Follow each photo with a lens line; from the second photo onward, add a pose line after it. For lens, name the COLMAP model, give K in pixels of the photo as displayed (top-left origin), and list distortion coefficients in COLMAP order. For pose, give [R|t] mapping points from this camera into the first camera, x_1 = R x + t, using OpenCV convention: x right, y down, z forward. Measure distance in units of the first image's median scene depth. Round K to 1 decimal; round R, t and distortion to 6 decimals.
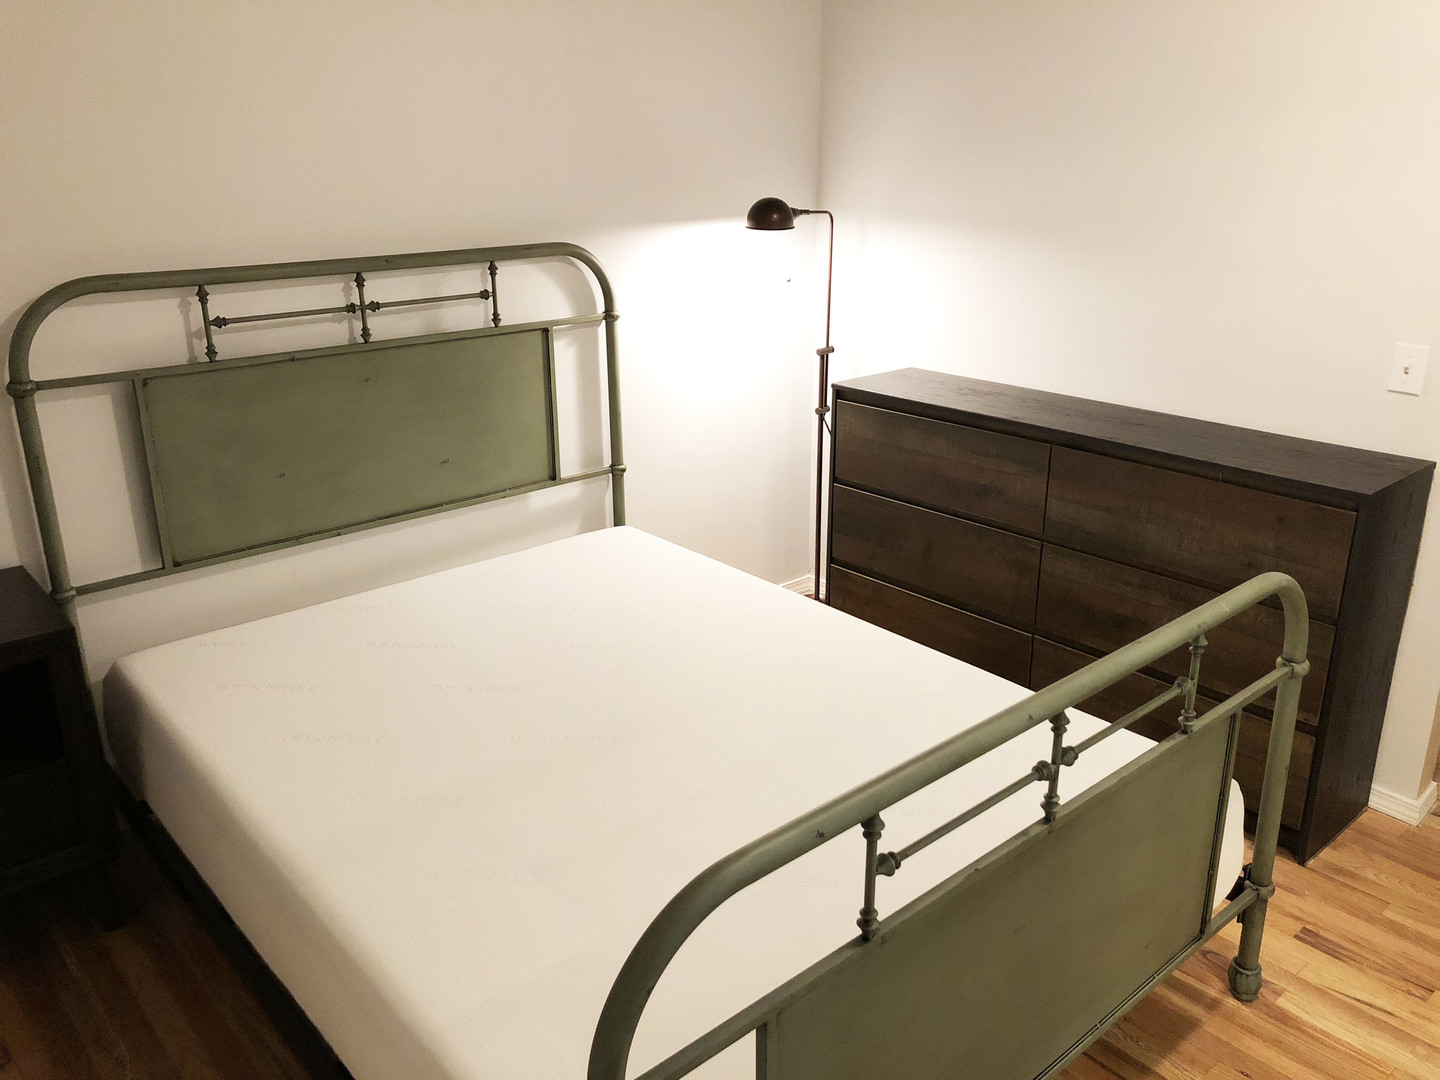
lens RADIAL K [[1179.0, 0, 720.0], [0, 1179.0, 540.0], [0, 0, 1]] dist [0.012098, -0.000598]
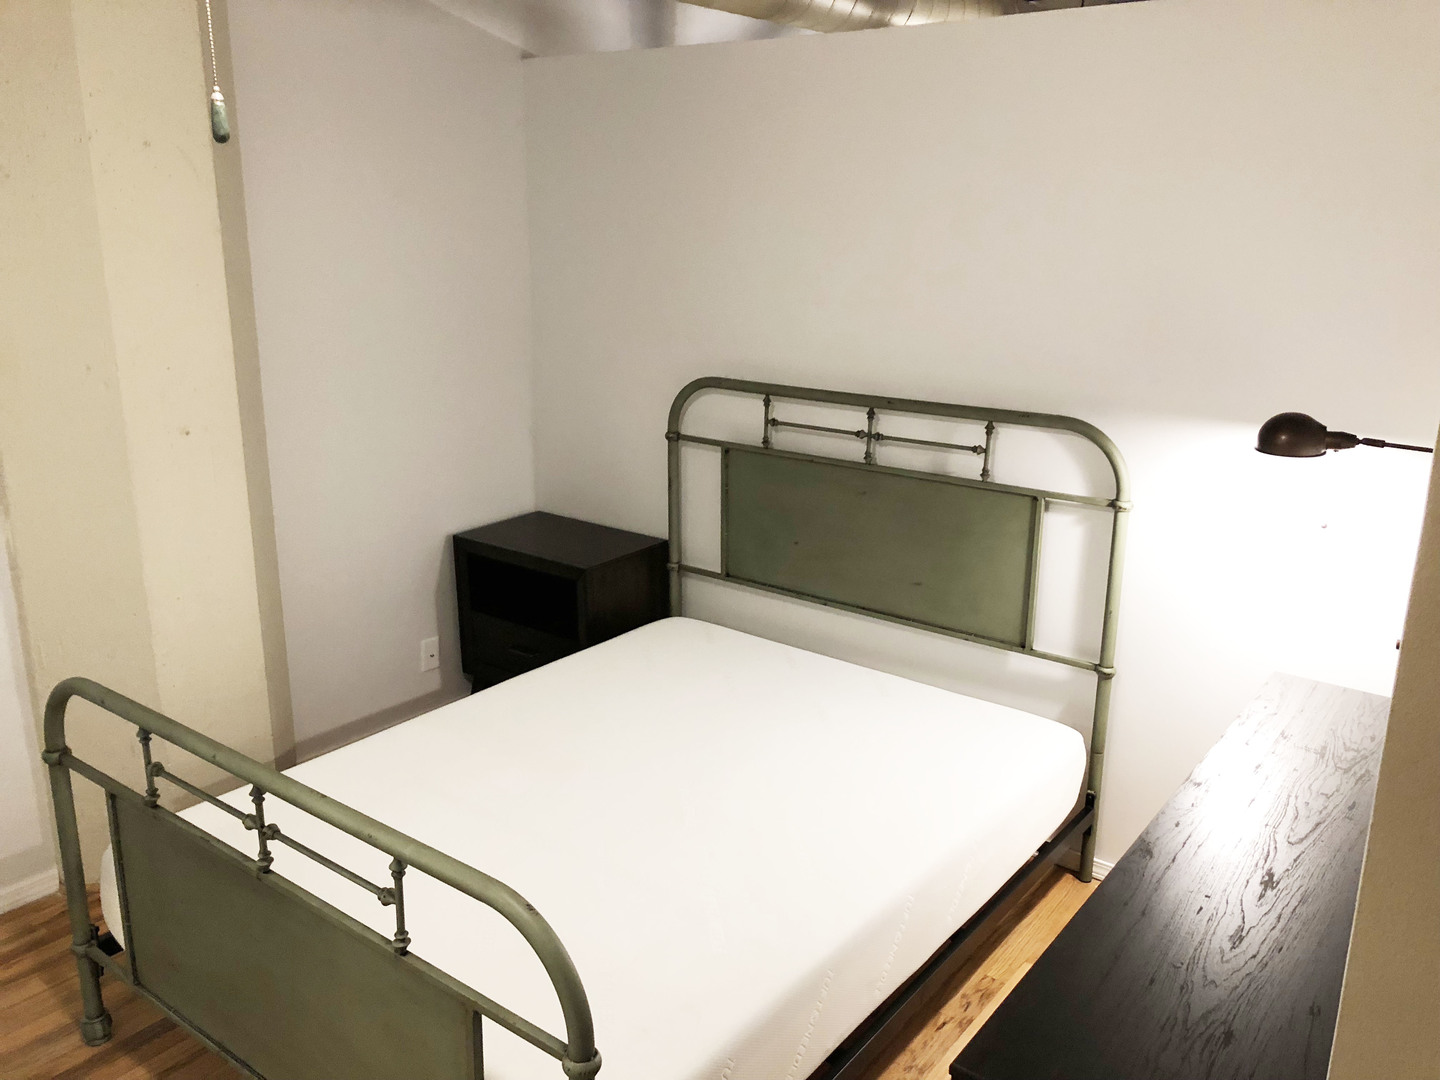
lens RADIAL K [[1179.0, 0, 720.0], [0, 1179.0, 540.0], [0, 0, 1]] dist [0.012098, -0.000598]
pose [[0.178647, 0.272290, -0.945486, 0.824985], [-0.328419, 0.922334, 0.203569, -0.287107], [0.927484, 0.274148, 0.254197, 0.565046]]
